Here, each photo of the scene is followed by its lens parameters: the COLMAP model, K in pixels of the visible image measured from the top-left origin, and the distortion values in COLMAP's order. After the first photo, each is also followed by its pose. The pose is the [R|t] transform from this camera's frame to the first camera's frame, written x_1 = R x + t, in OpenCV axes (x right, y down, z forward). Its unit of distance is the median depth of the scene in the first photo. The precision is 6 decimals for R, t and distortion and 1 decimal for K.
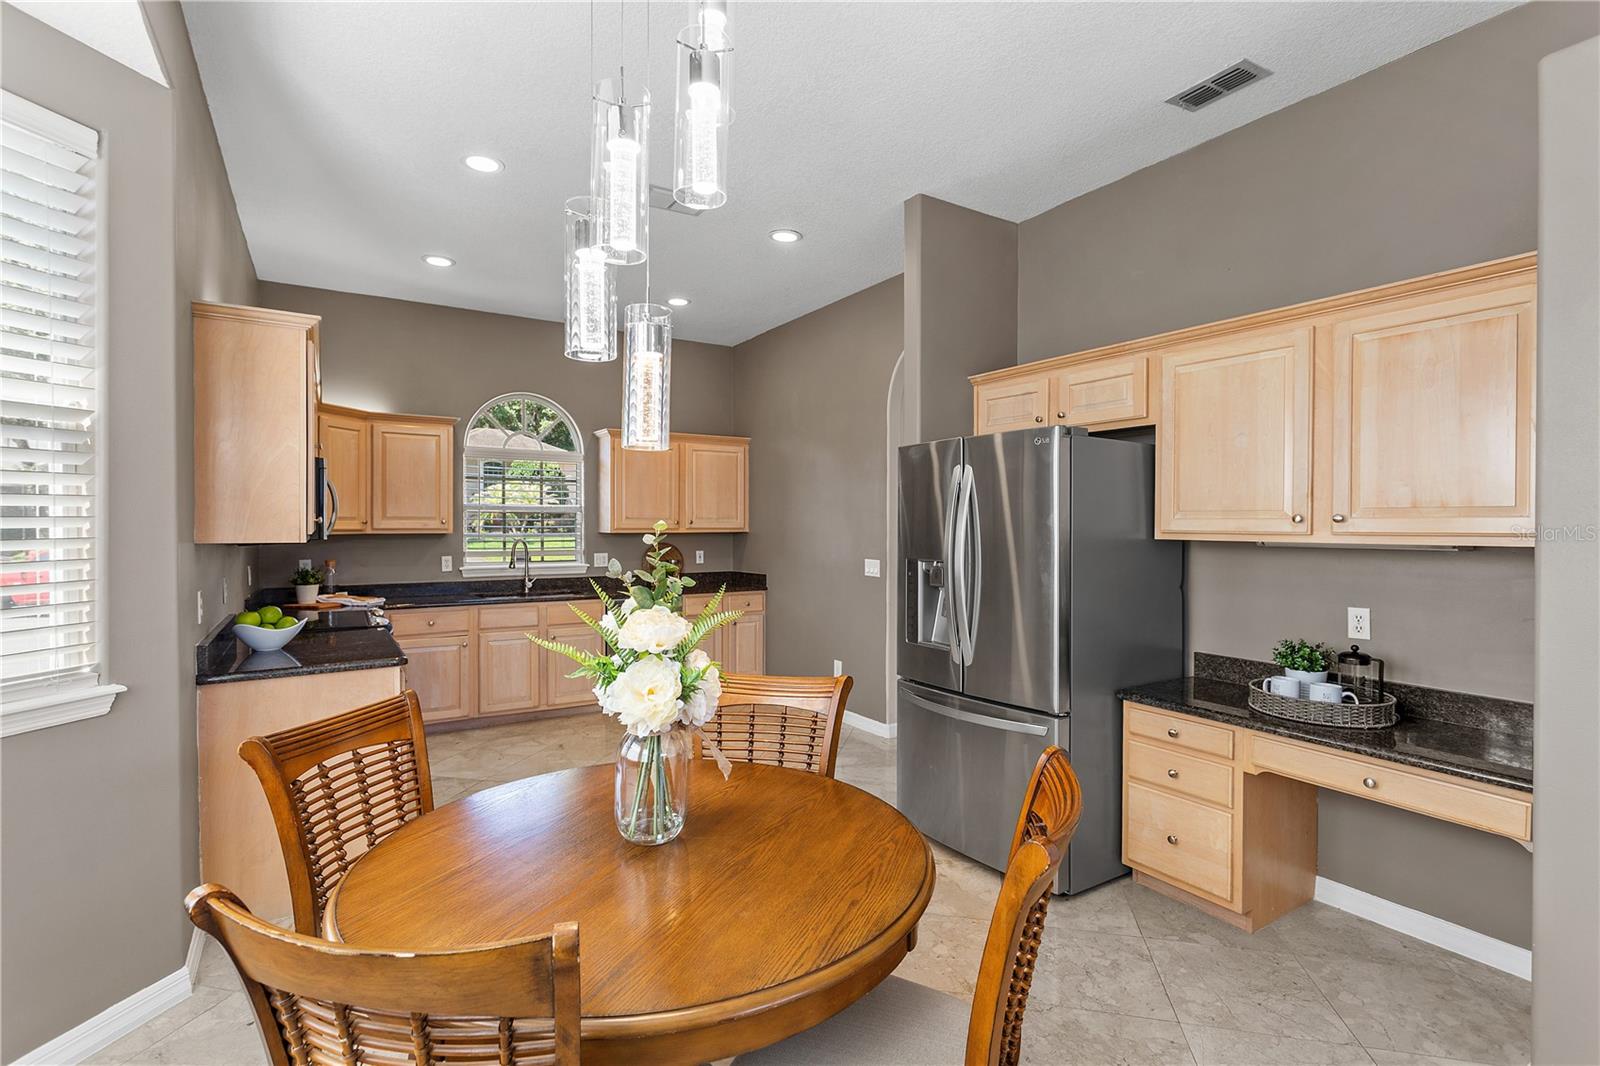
lens RADIAL K [[754.5, 0, 800.5], [0, 754.5, 541.2], [0, 0, 1]] dist [-0.000417, 0.002014]
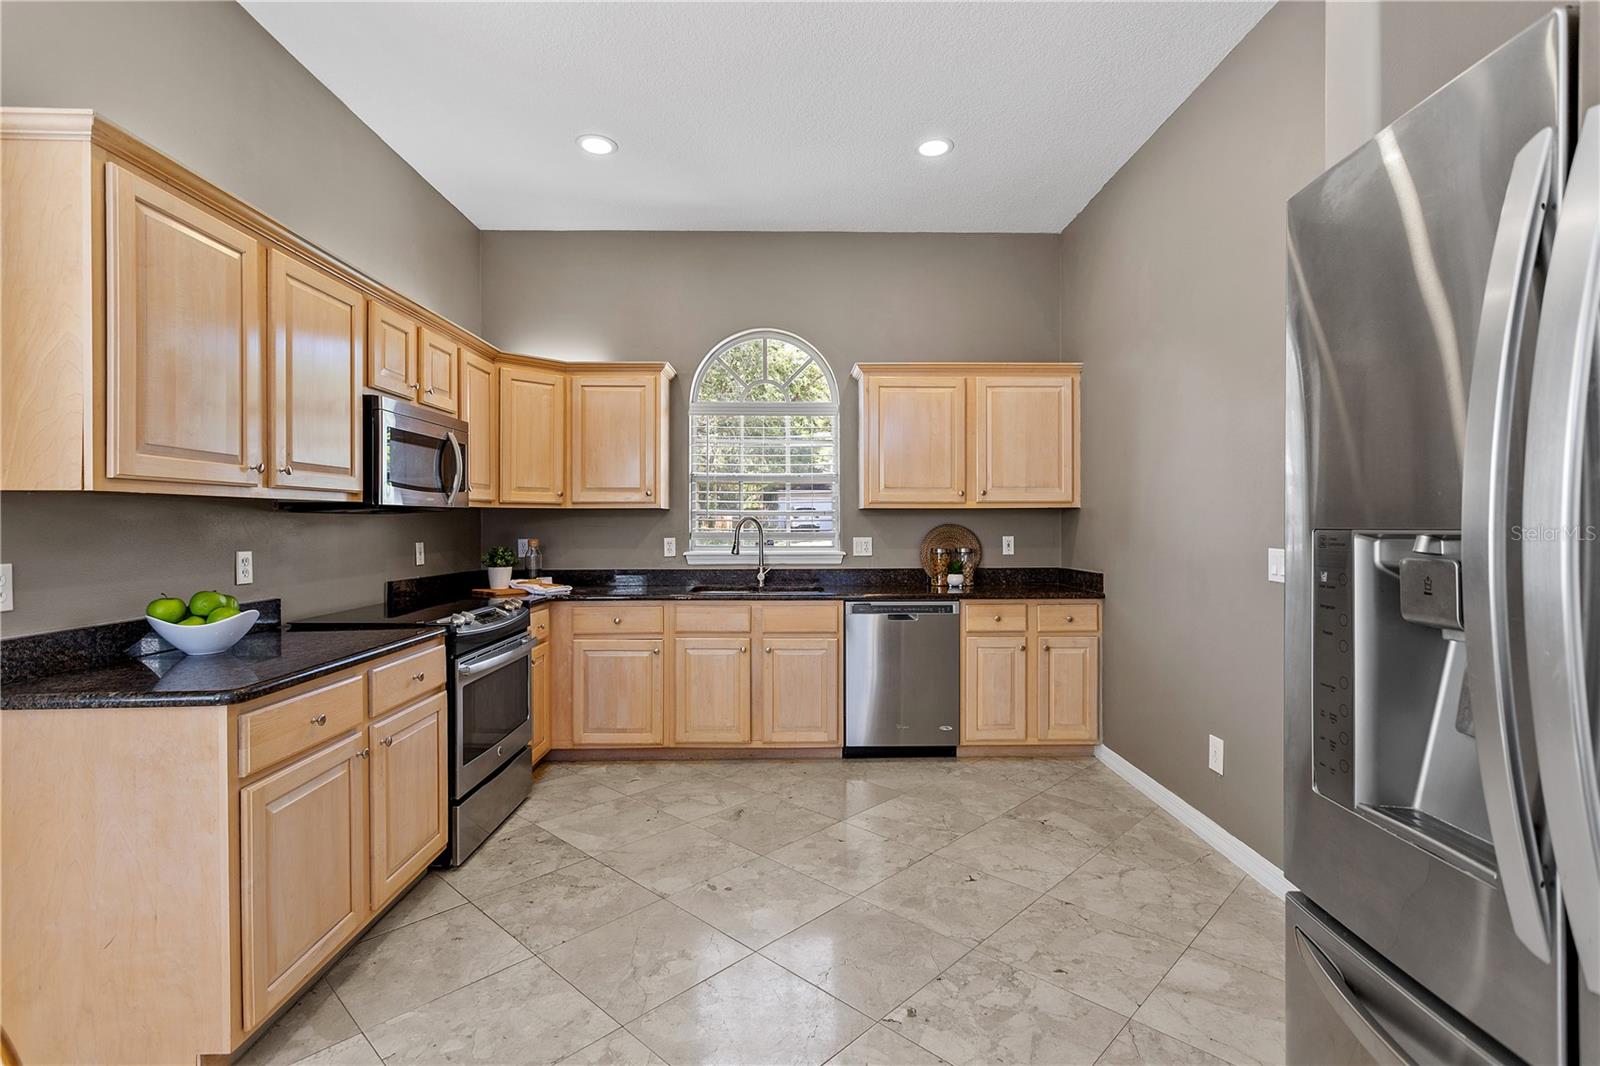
lens RADIAL K [[759.0, 0, 800.0], [0, 759.0, 533.0], [0, 0, 1]] dist [-0.001255, 0.000946]
pose [[0.857070, 0.005037, -0.515175, 0.072478], [-0.008019, 0.999961, -0.003564, 0.016484], [0.515137, 0.007186, 0.857078, 0.371933]]
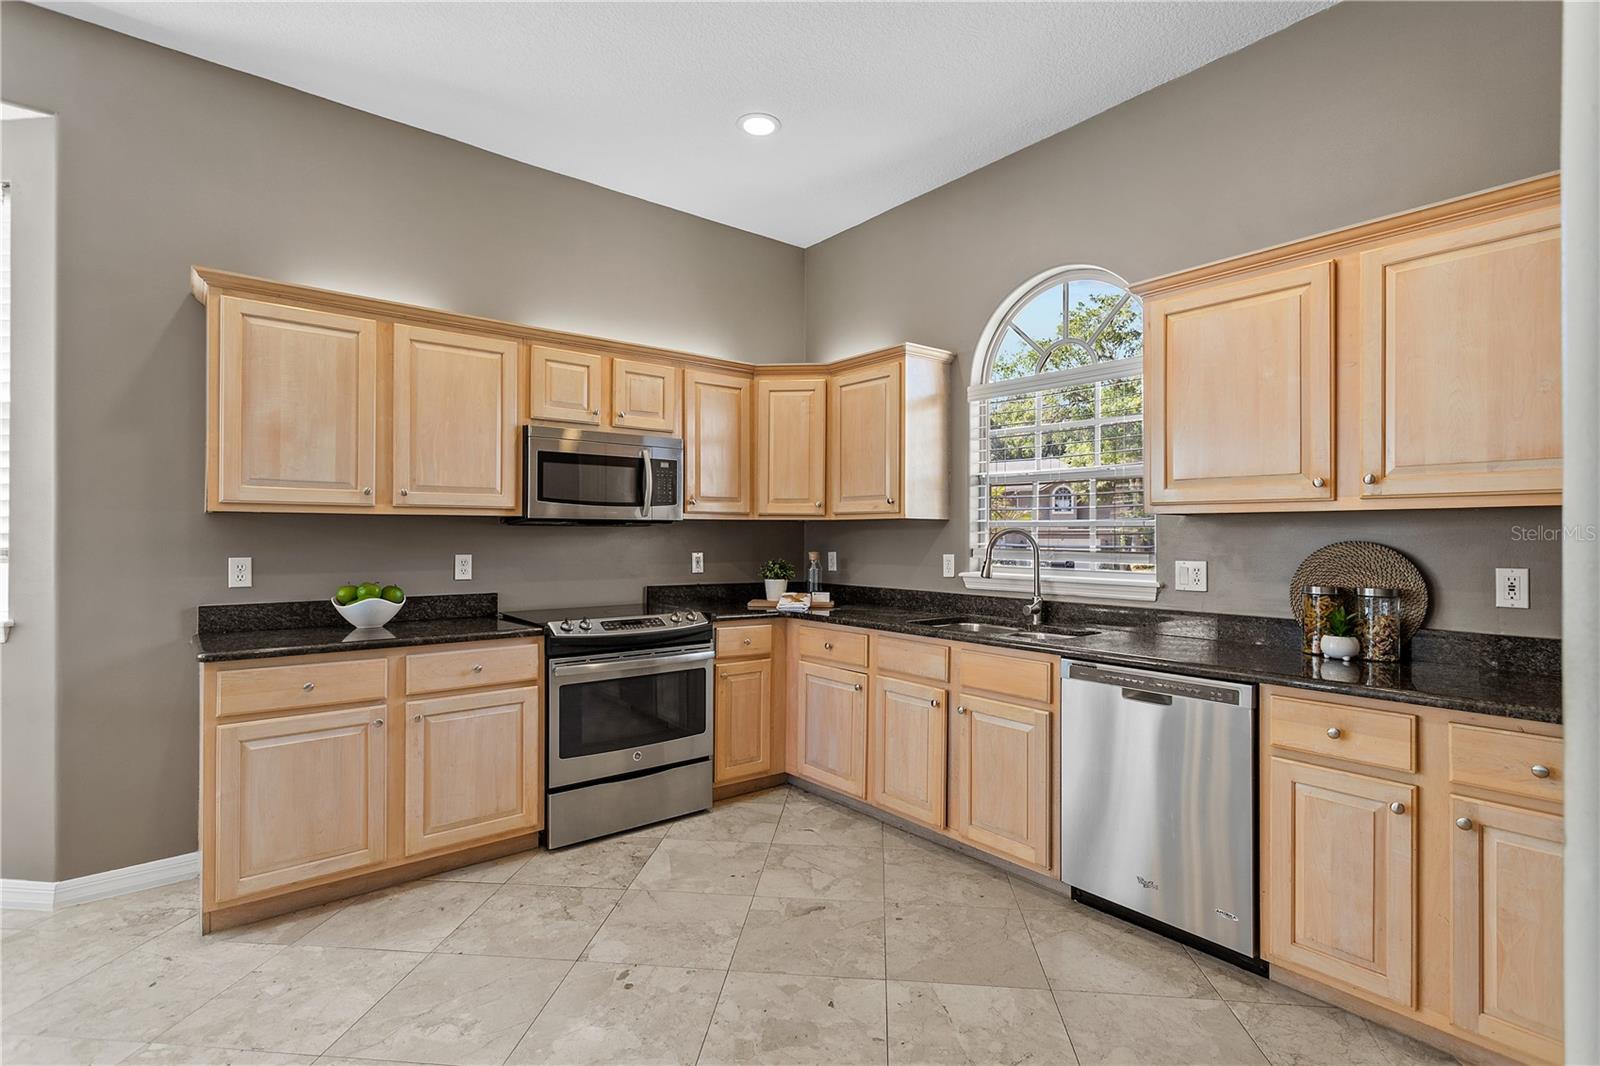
lens RADIAL K [[754.5, 0, 800.5], [0, 754.5, 541.2], [0, 0, 1]] dist [-0.000417, 0.002014]
pose [[0.123527, 0.006057, -0.992323, 0.178312], [-0.023763, 0.999713, 0.003144, 0.009181], [0.992057, 0.023192, 0.123635, 0.787169]]
